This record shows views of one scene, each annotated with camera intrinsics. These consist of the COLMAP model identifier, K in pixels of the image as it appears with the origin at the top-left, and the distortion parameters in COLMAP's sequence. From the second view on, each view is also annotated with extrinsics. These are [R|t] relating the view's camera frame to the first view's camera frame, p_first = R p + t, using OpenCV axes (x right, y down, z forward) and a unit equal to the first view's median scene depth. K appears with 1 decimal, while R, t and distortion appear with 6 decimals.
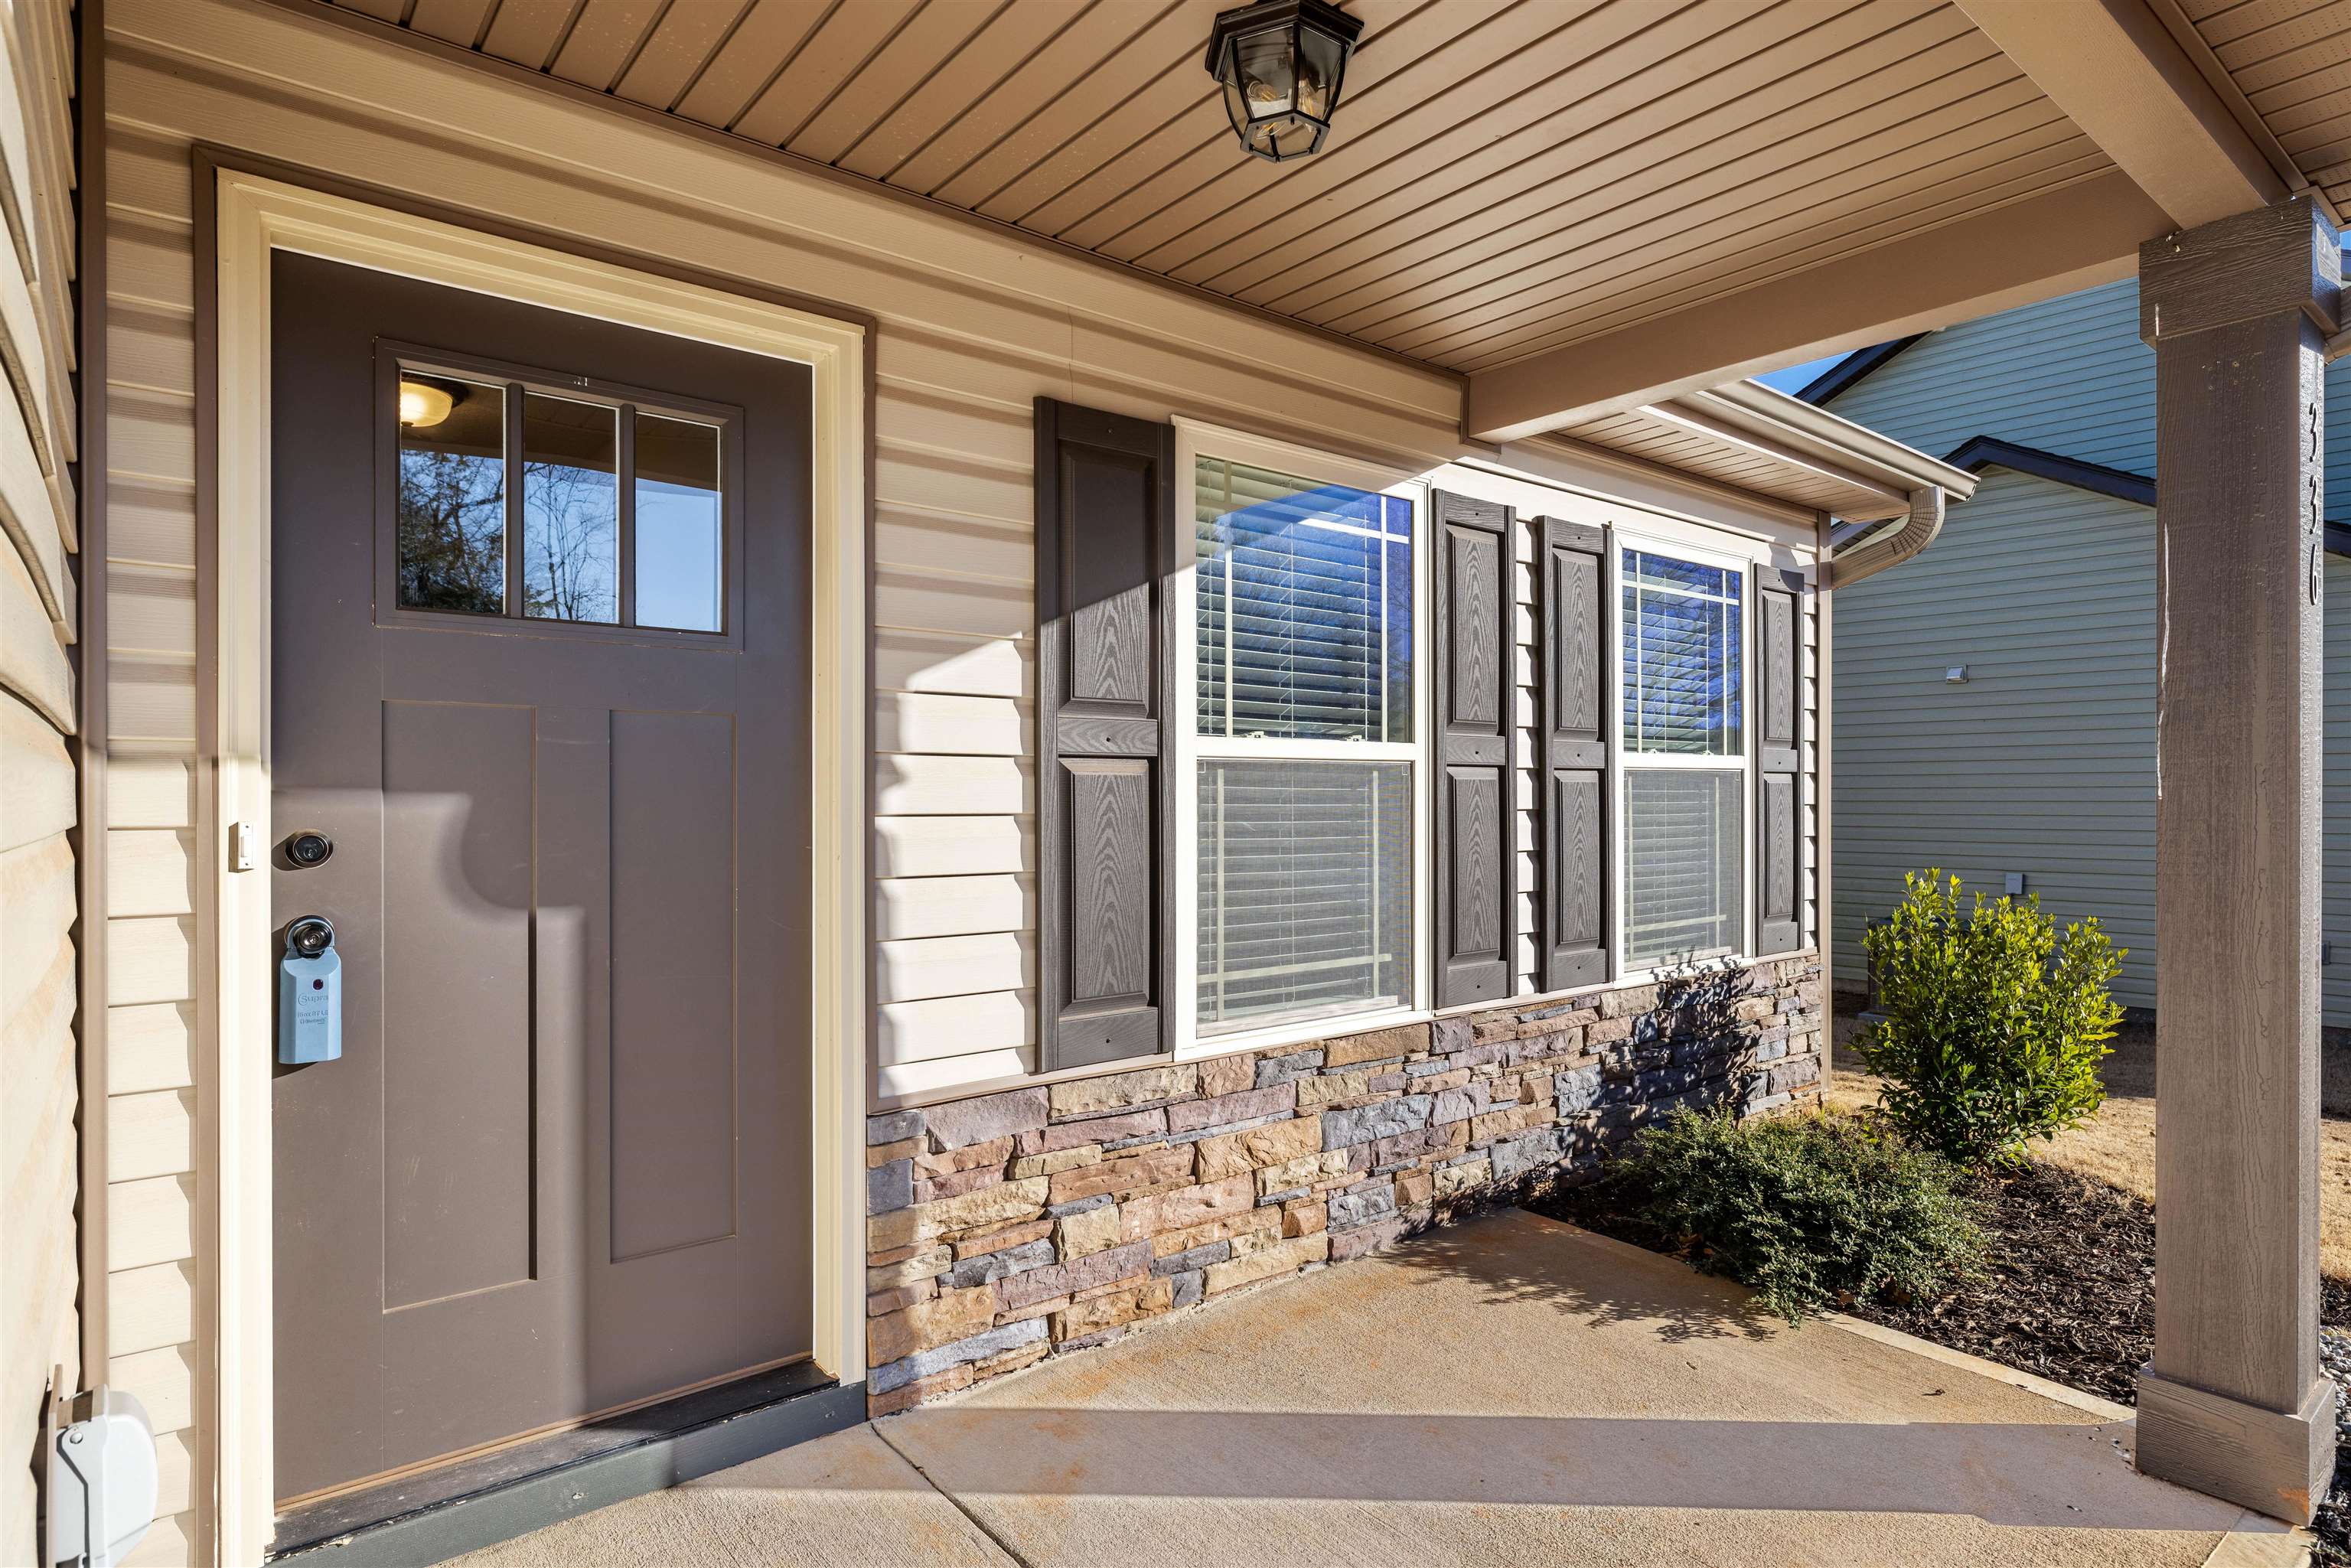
lens RADIAL K [[1269.2, 0, 1210.3], [0, 1269.2, 800.2], [0, 0, 1]] dist [-0.001934, 0.002925]
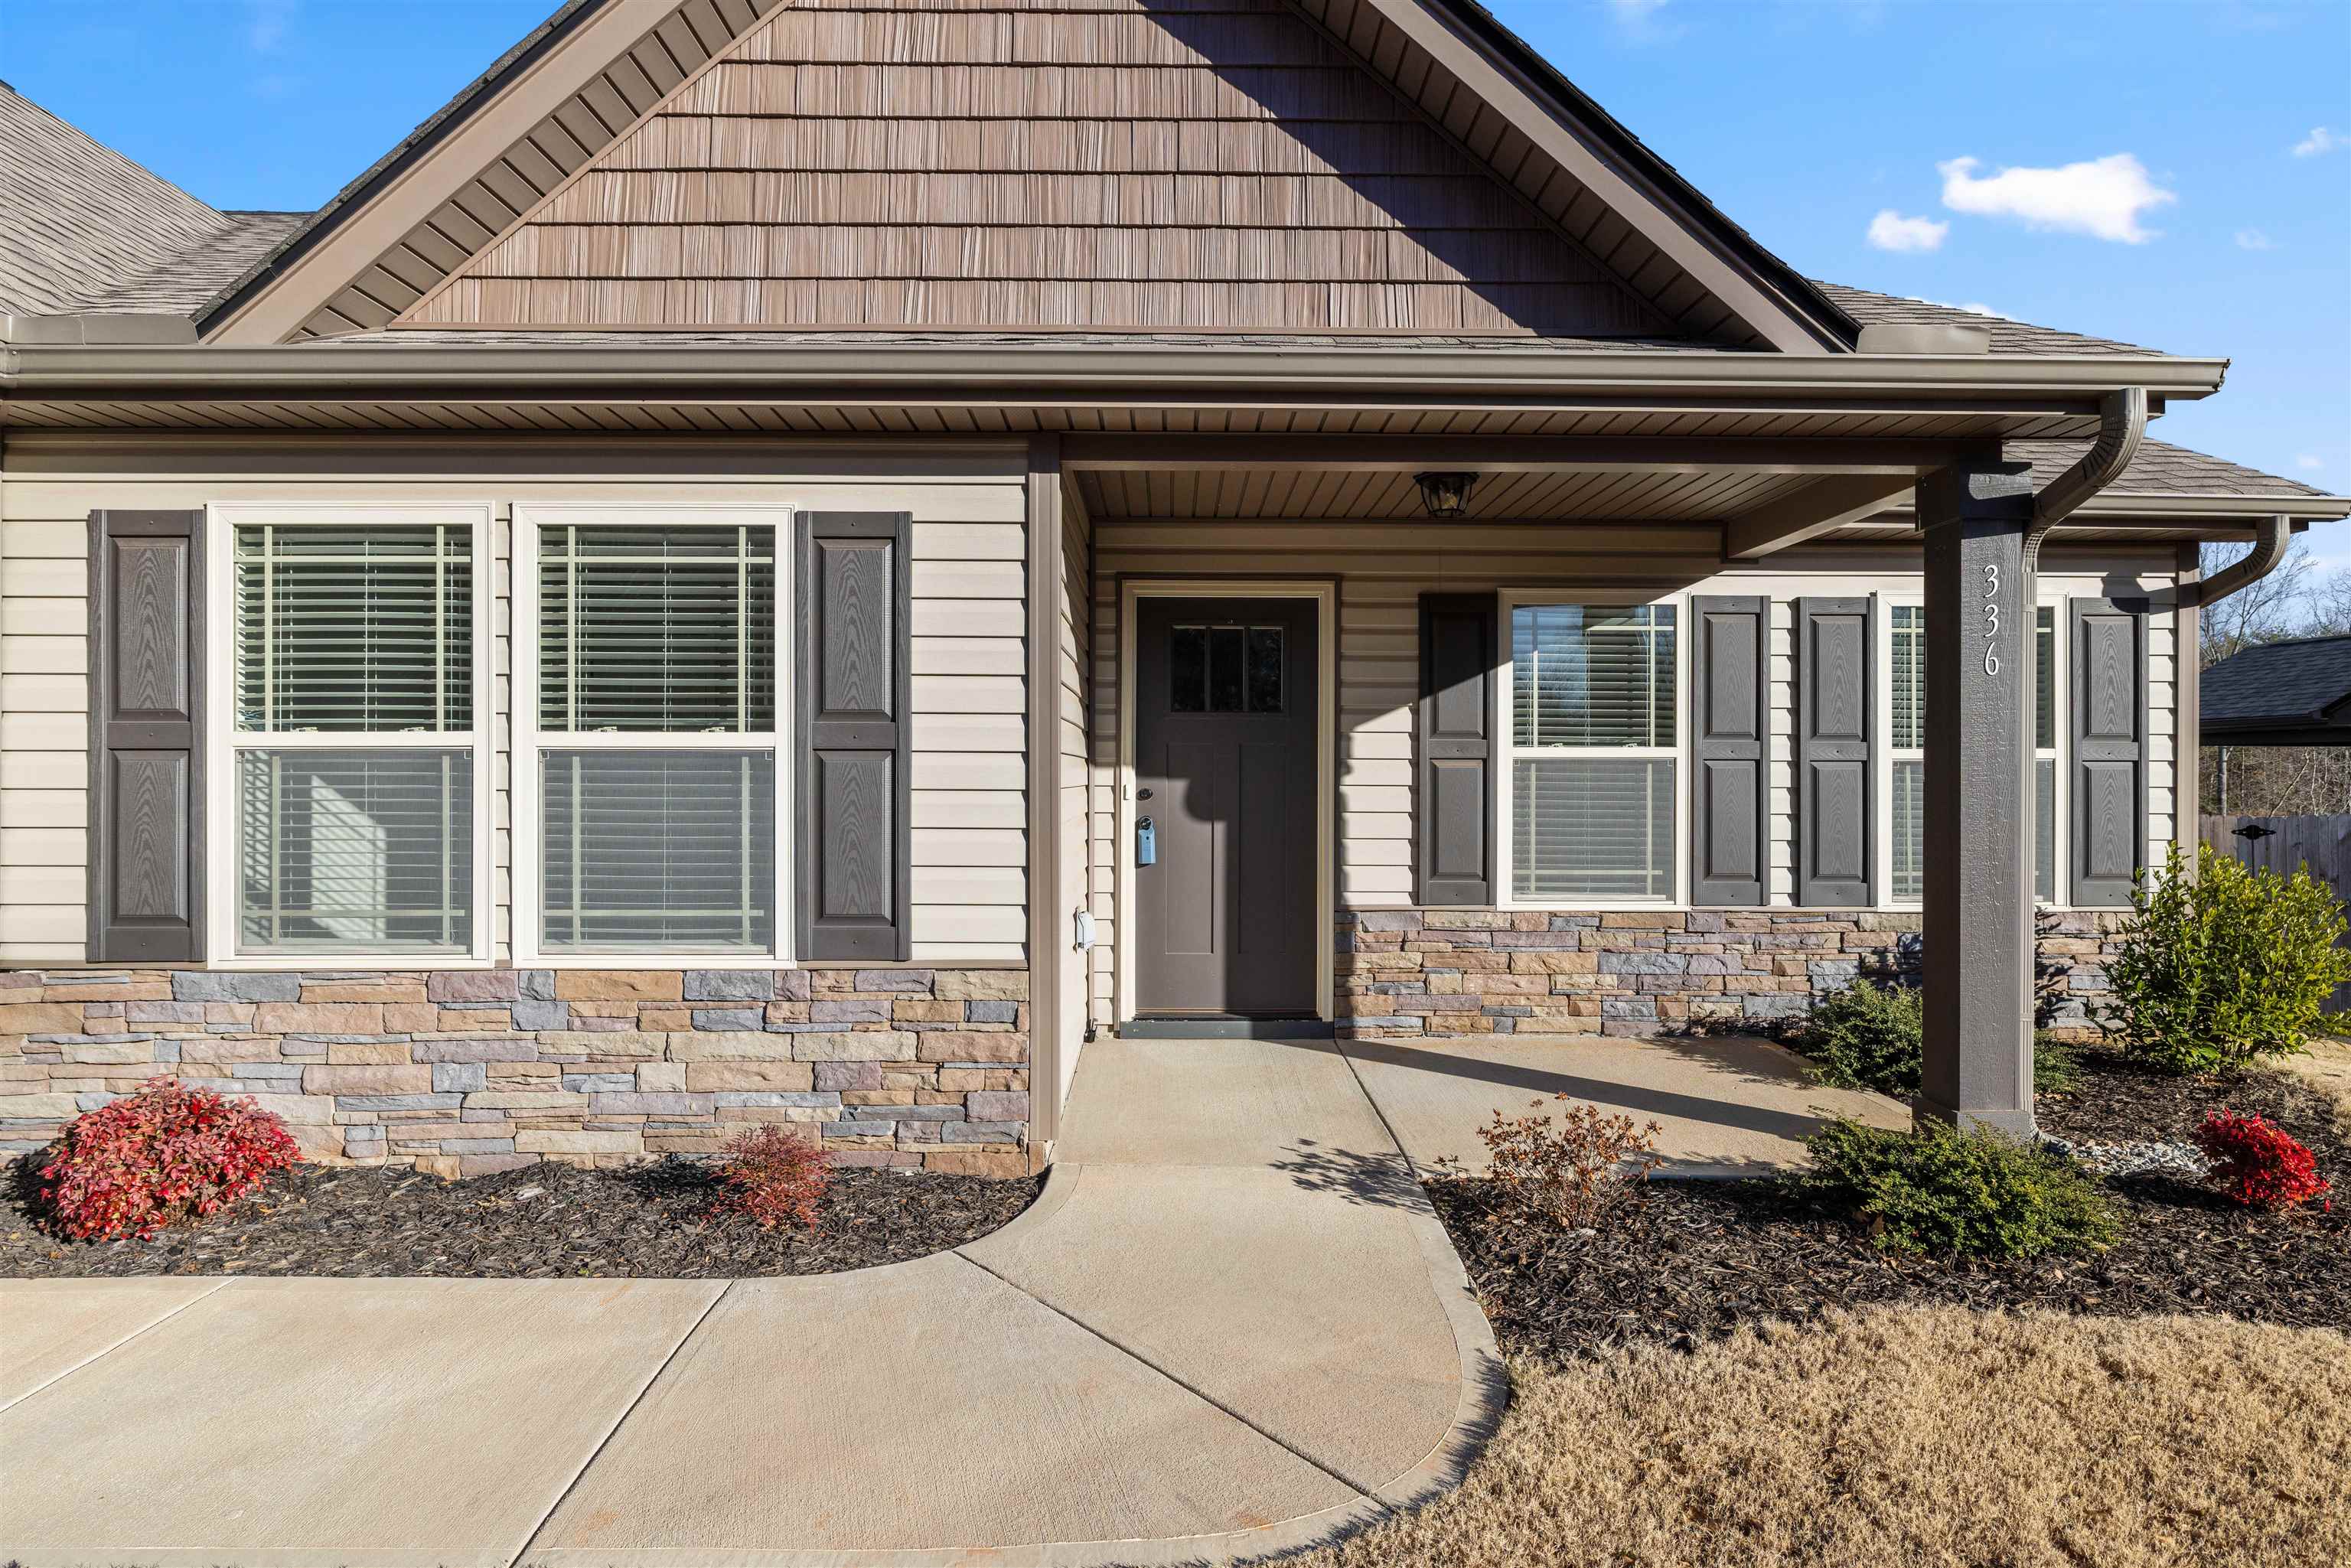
lens RADIAL K [[1269.2, 0, 1193.7], [0, 1269.2, 777.8], [0, 0, 1]] dist [-0.001934, 0.002925]
pose [[0.783280, 0.004359, -0.621654, 0.811119], [-0.005965, 0.999982, -0.000504, 0.000722], [0.621640, 0.004103, 0.783292, -0.836242]]
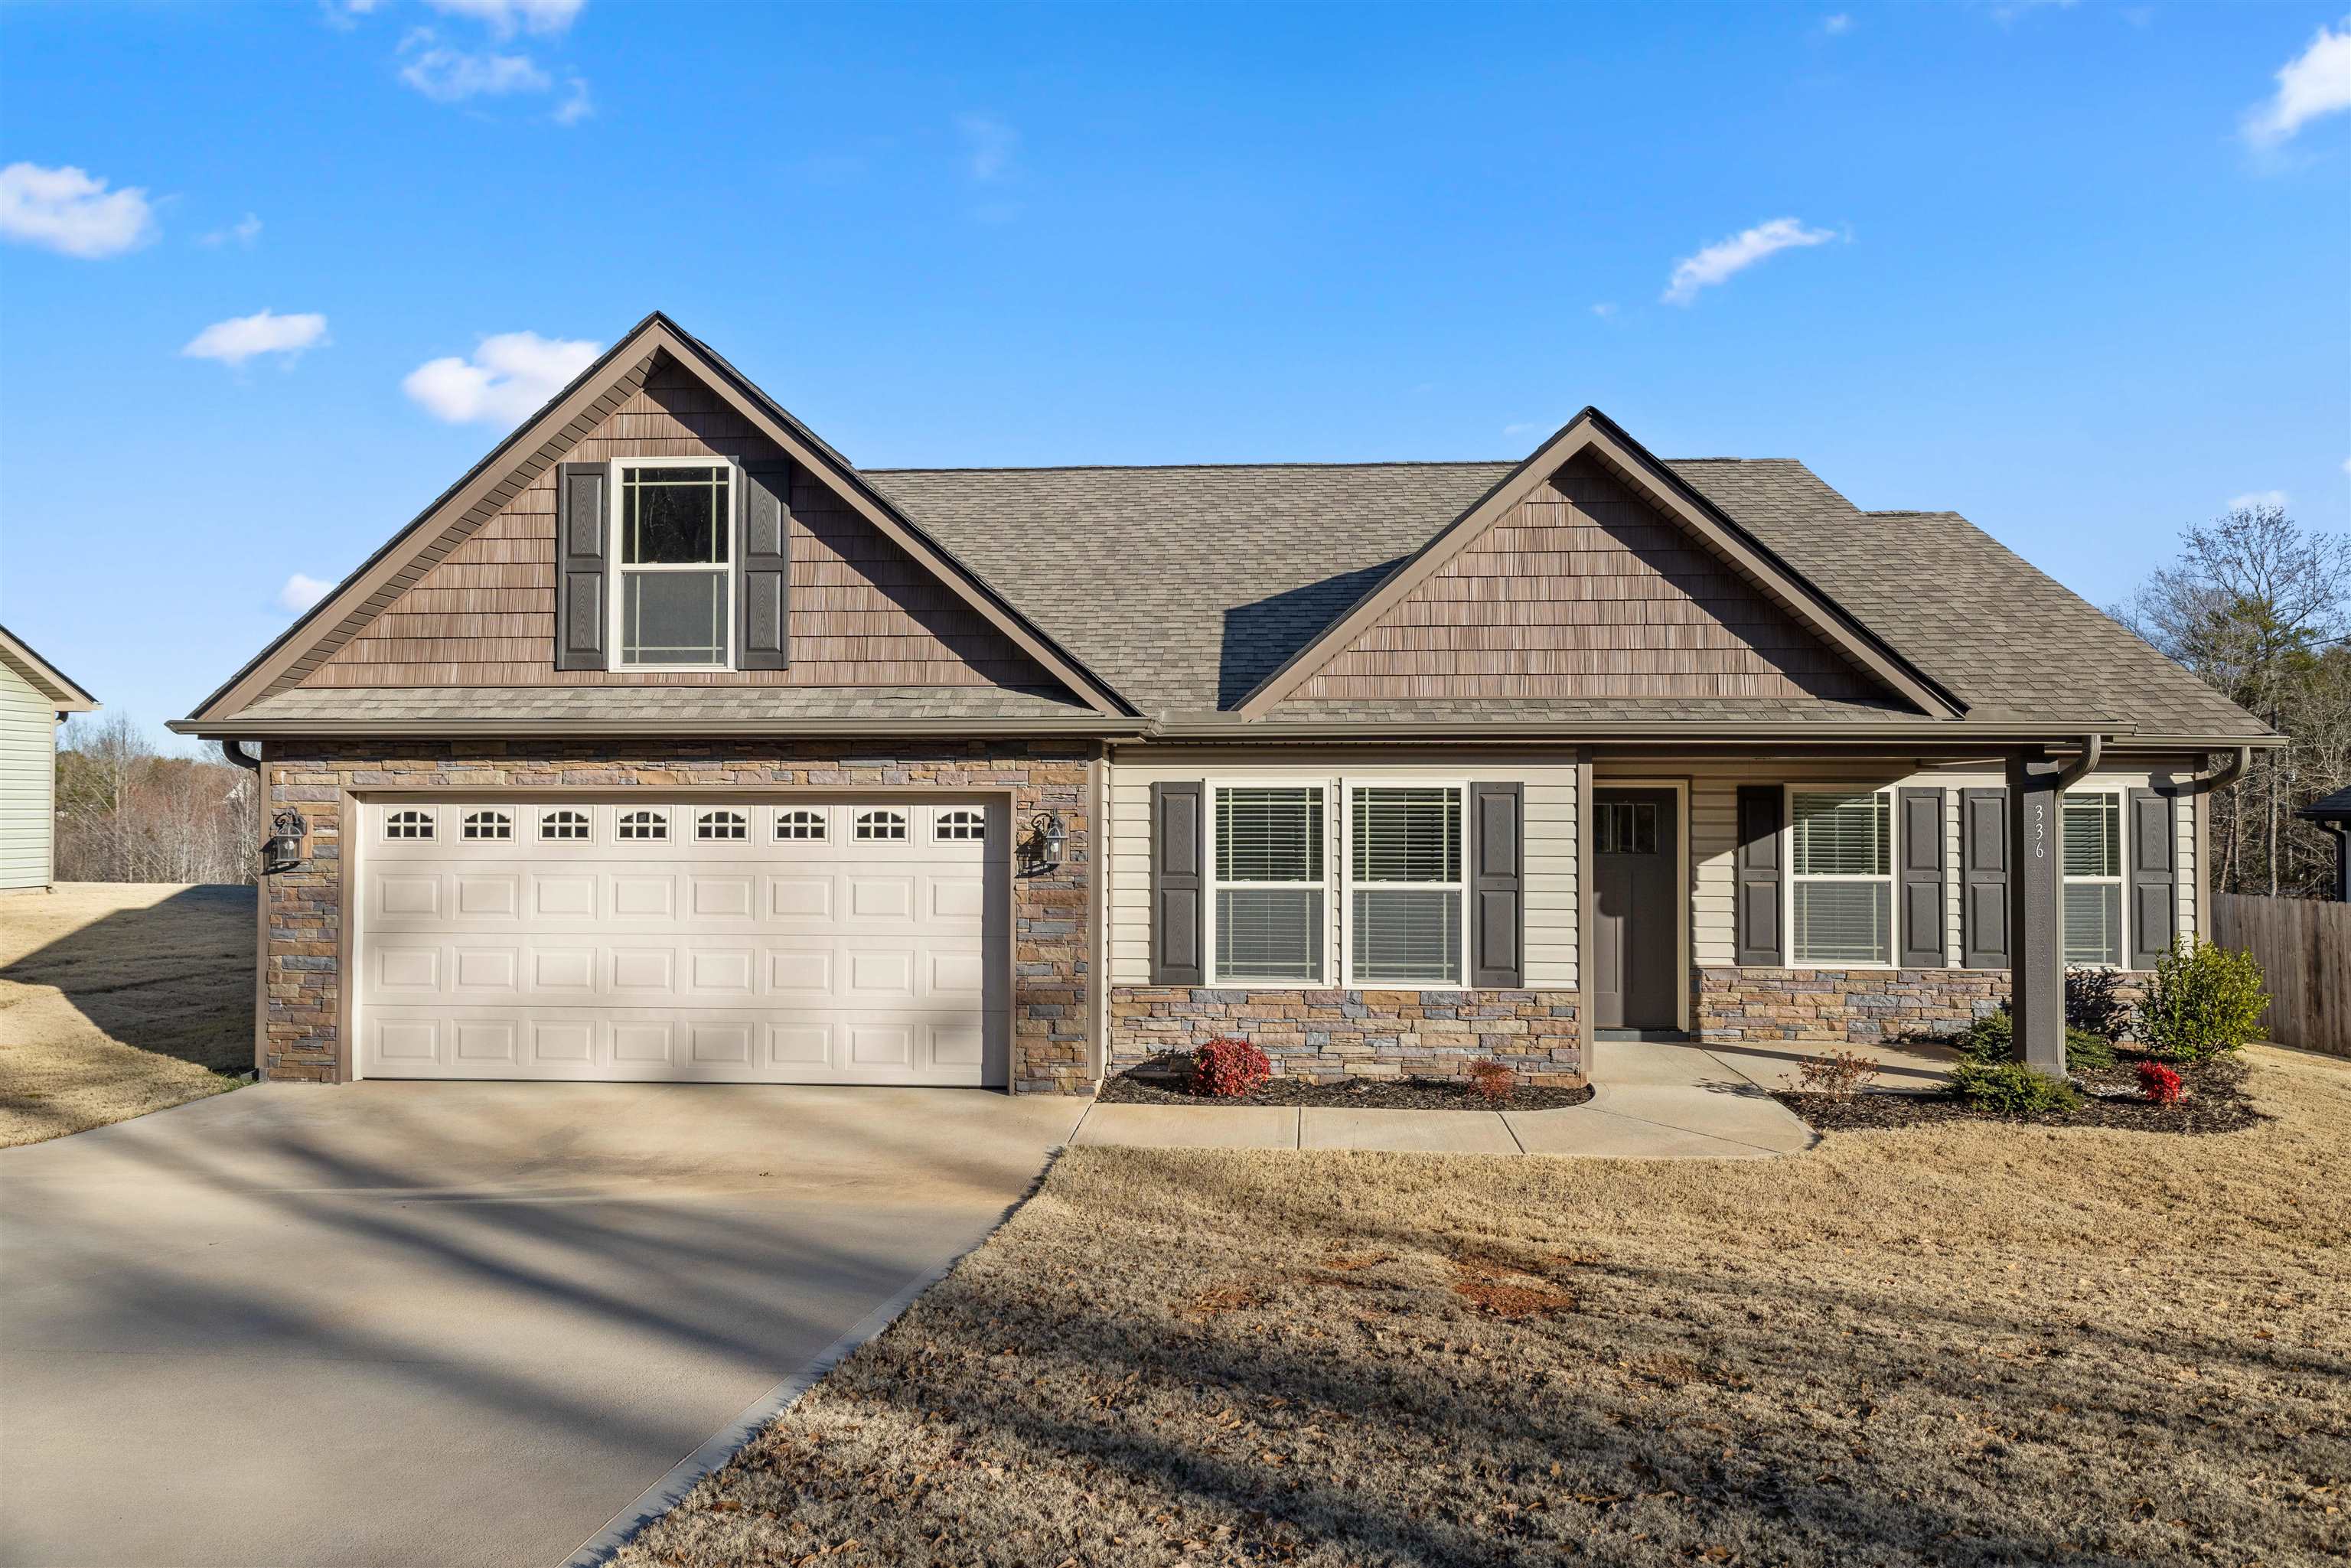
lens RADIAL K [[1552.1, 0, 1187.8], [0, 1552.1, 781.4], [0, 0, 1]] dist [0.000436, -0.000136]
pose [[0.733298, -0.009839, -0.679837, 1.606932], [-0.006520, 0.999748, -0.021502, -0.197564], [0.679877, 0.020200, 0.733048, -3.118549]]
